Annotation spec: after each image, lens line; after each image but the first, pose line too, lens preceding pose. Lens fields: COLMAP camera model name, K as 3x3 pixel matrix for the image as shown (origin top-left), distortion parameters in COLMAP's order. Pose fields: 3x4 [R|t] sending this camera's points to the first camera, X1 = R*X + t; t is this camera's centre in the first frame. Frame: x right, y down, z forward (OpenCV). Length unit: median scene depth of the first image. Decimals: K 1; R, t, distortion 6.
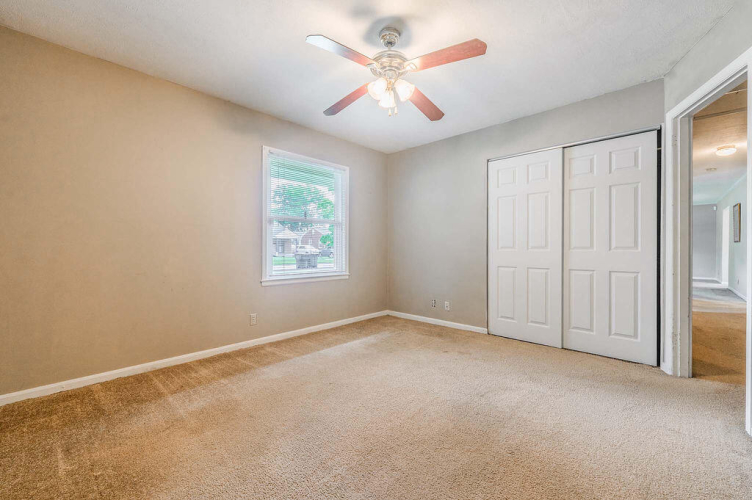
lens RADIAL K [[303.2, 0, 378.3], [0, 303.2, 250.8], [0, 0, 1]] dist [0.000724, 0.000057]
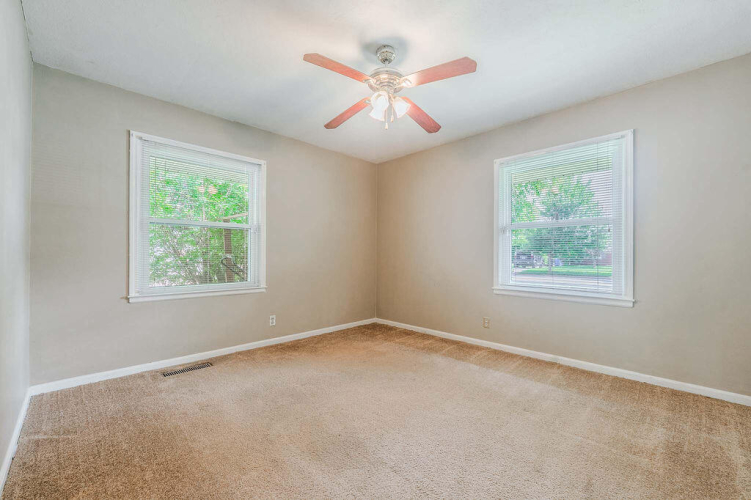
lens RADIAL K [[302.8, 0, 377.8], [0, 302.8, 250.8], [0, 0, 1]] dist [0.000724, 0.000057]
pose [[-0.022293, -0.012472, -0.999674, 0.779025], [-0.008239, 0.999891, -0.012291, -0.017680], [0.999718, 0.007962, -0.022393, 0.713017]]
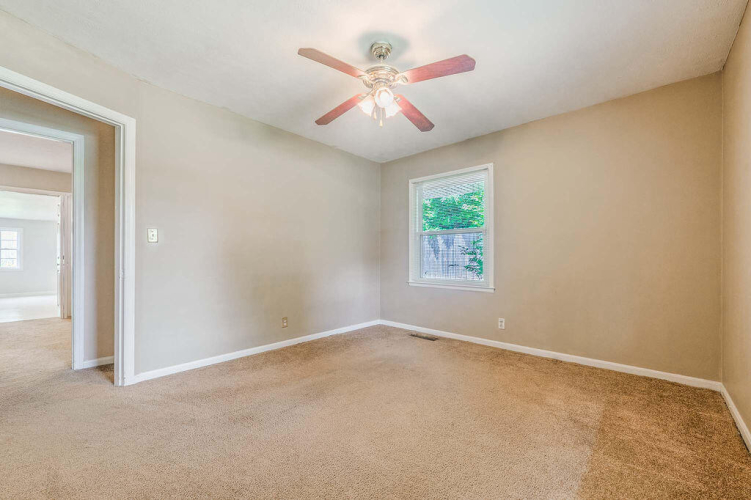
lens RADIAL K [[310.0, 0, 373.3], [0, 310.0, 251.0], [0, 0, 1]] dist [-0.000746, -0.000091]
pose [[-0.999862, 0.006625, -0.015226, 0.061353], [0.006754, 0.999942, -0.008416, -0.025663], [0.015170, -0.008518, -0.999849, 1.494899]]
